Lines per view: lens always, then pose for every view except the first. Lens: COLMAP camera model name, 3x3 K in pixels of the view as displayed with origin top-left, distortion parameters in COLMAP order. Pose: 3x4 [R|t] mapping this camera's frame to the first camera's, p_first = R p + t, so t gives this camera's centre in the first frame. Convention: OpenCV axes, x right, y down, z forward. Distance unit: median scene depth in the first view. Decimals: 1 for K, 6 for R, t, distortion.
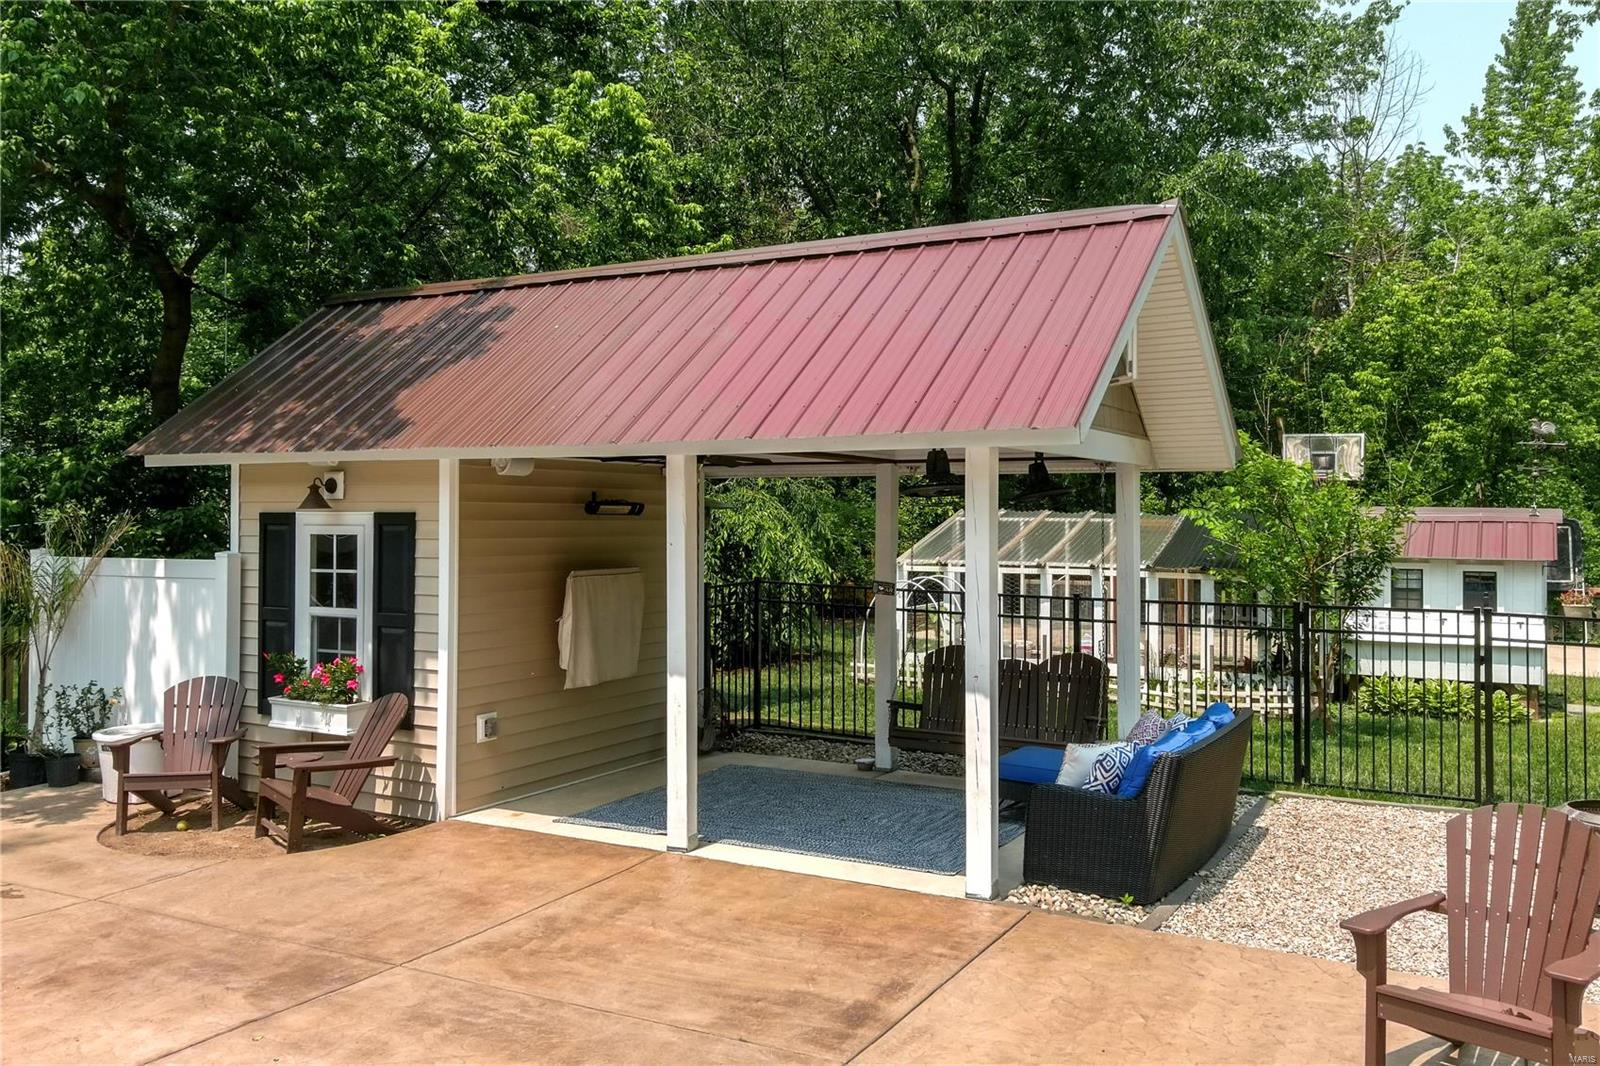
lens RADIAL K [[1330.9, 0, 801.9], [0, 1330.9, 507.2], [0, 0, 1]] dist [0.032953, -0.011571]
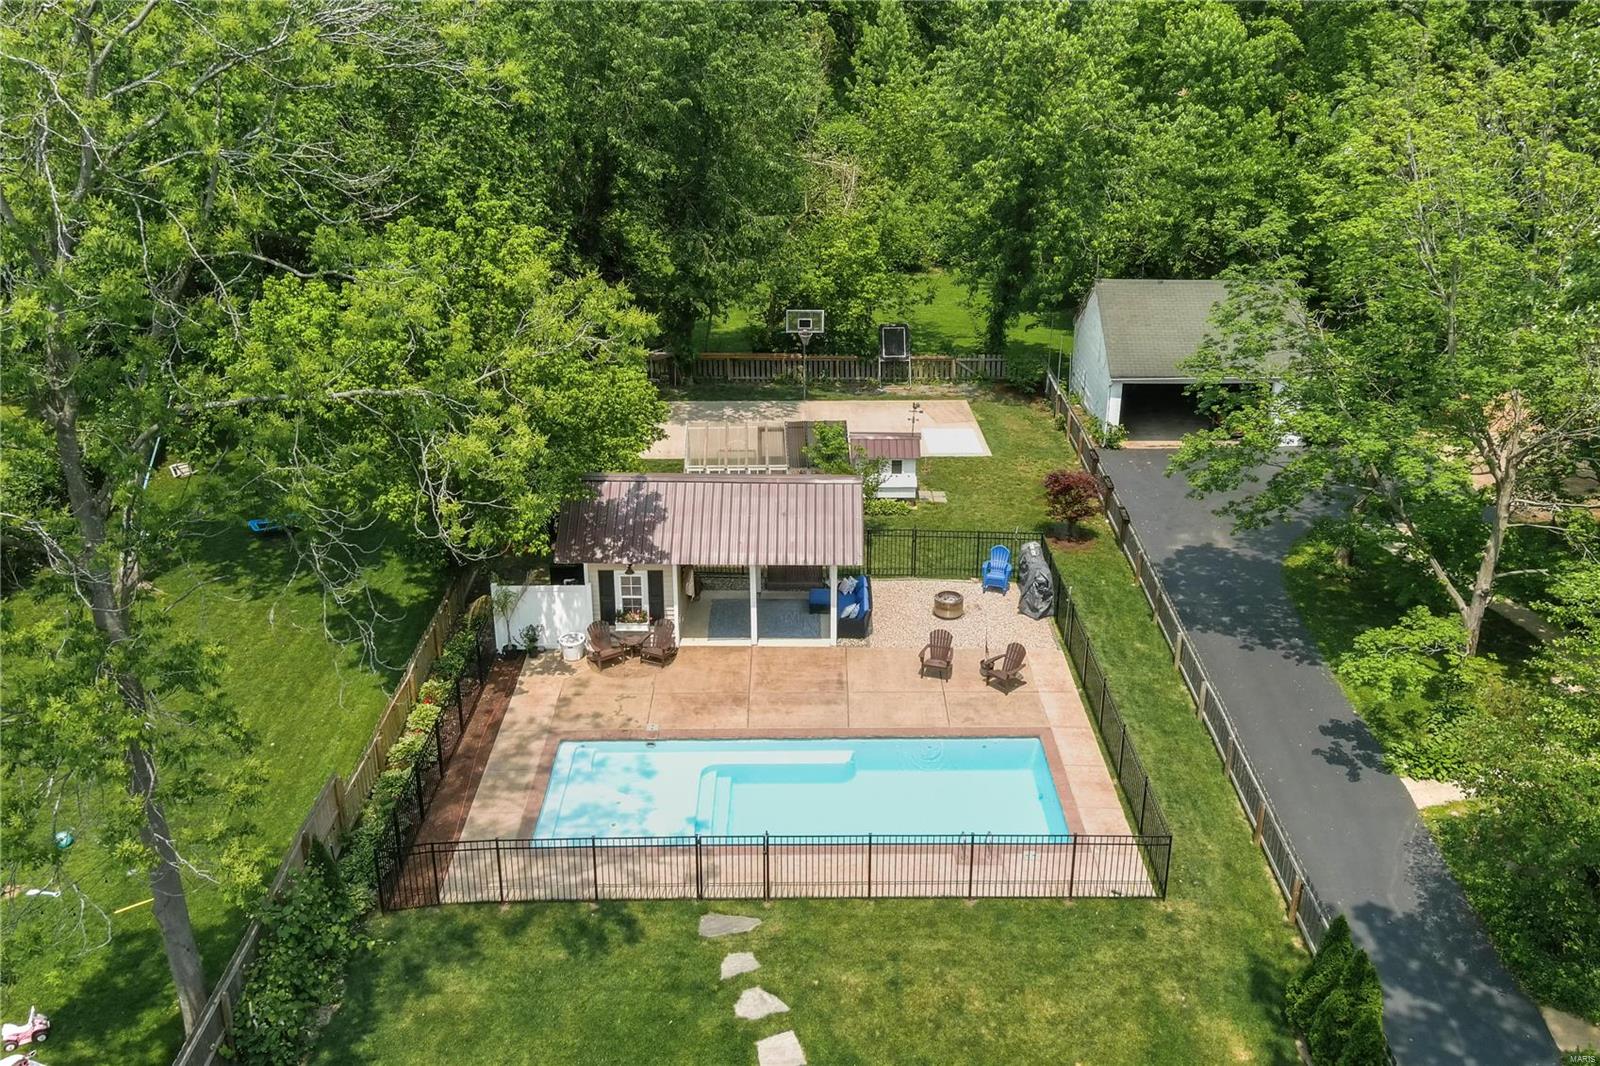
lens RADIAL K [[1330.9, 0, 801.9], [0, 1330.9, 507.2], [0, 0, 1]] dist [0.032953, -0.011571]
pose [[0.881362, -0.191220, 0.432013, -1.400388], [0.007782, 0.920180, 0.391419, -1.470385], [-0.472377, -0.341620, 0.812500, -1.907298]]
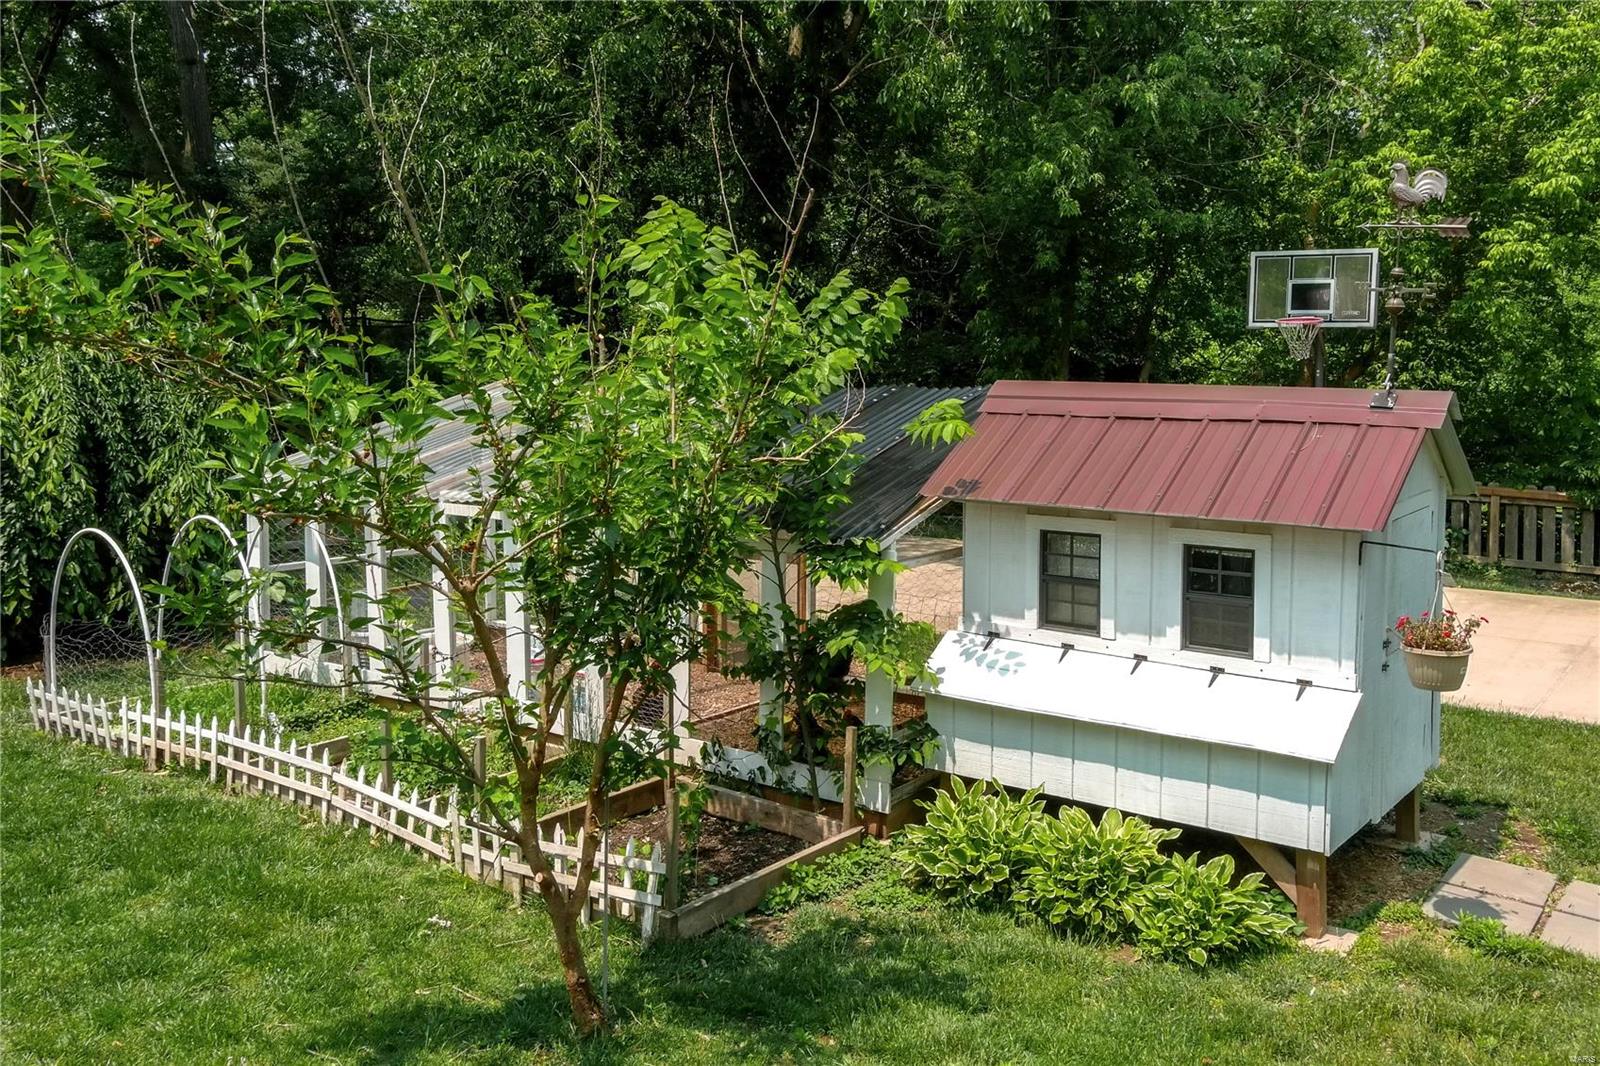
lens RADIAL K [[1418.5, 0, 802.4], [0, 1418.5, 487.4], [0, 0, 1]] dist [0.031350, -0.006103]
pose [[0.990219, 0.013869, -0.138828, 0.653648], [-0.001741, 0.996198, 0.087101, -0.010003], [0.139508, -0.086007, 0.986479, 0.836739]]
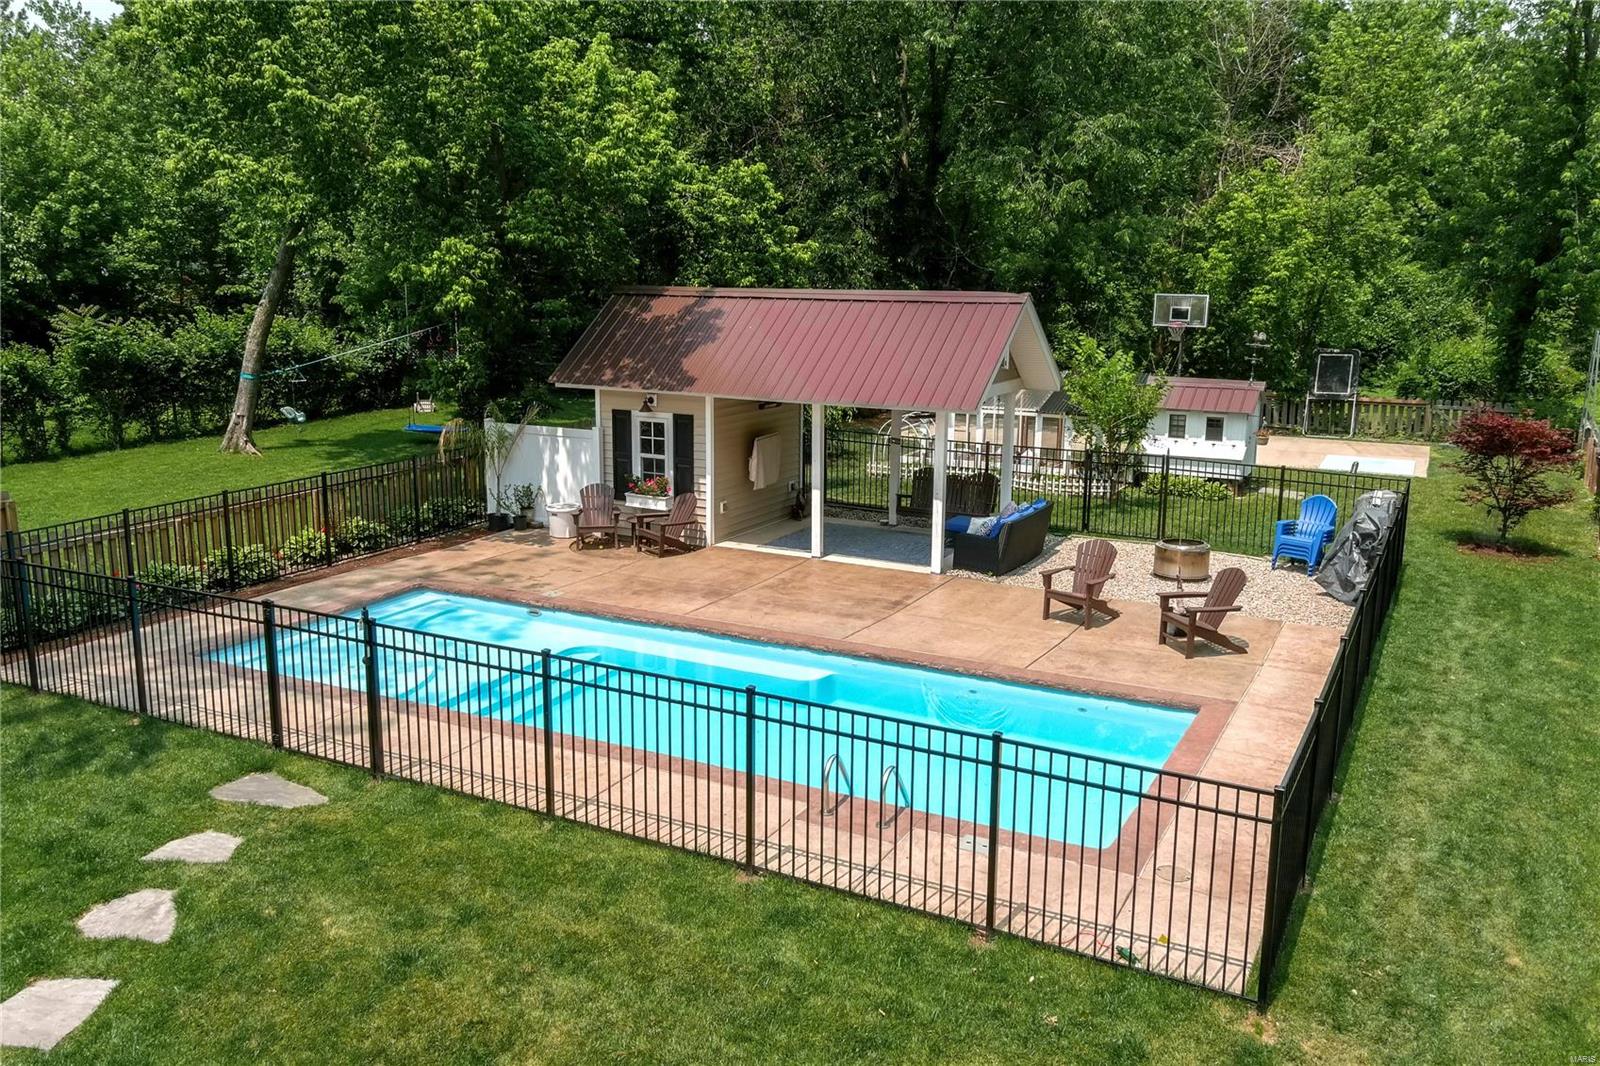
lens RADIAL K [[1294.1, 0, 742.0], [0, 1294.1, 535.7], [0, 0, 1]] dist [0.032568, -0.007253]
pose [[0.999785, 0.003212, -0.020486, -0.154444], [0.001175, 0.977572, 0.210598, -0.251000], [0.020703, -0.210577, 0.977358, -1.164732]]
